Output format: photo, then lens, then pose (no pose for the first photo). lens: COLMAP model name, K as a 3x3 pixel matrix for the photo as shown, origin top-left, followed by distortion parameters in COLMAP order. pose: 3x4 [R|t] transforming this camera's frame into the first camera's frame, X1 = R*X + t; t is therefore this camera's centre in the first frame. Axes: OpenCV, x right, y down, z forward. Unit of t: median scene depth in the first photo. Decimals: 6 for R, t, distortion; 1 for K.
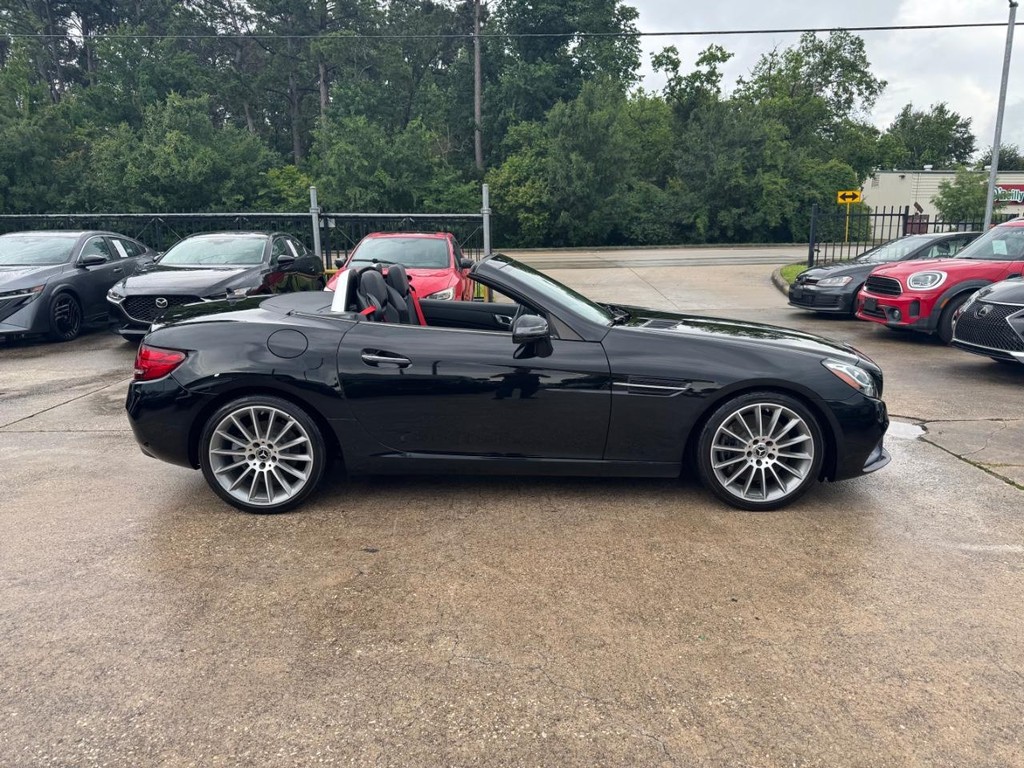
lens RADIAL K [[726.4, 0, 509.5], [0, 726.4, 389.9], [0, 0, 1]] dist [0.019321, -0.024100]
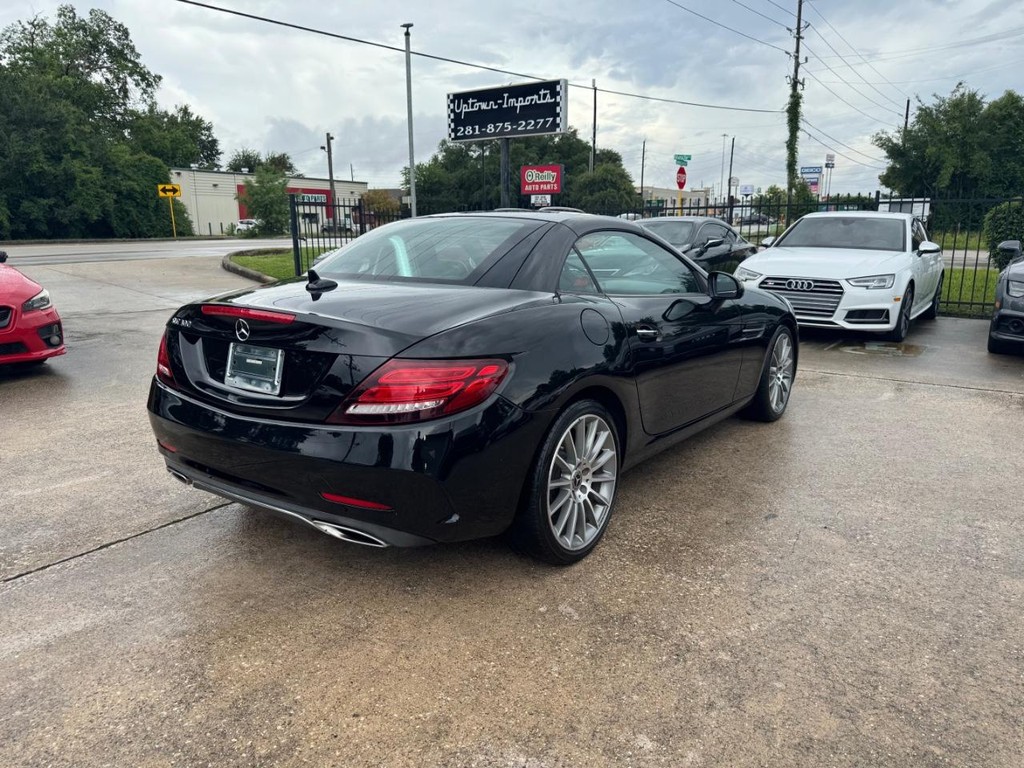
lens RADIAL K [[726.4, 0, 509.0], [0, 726.4, 405.6], [0, 0, 1]] dist [0.019321, -0.024100]
pose [[0.586665, -0.190322, 0.787148, -0.097059], [0.172071, 0.979093, 0.108487, -0.007670], [-0.791338, 0.071799, 0.607148, 0.057462]]
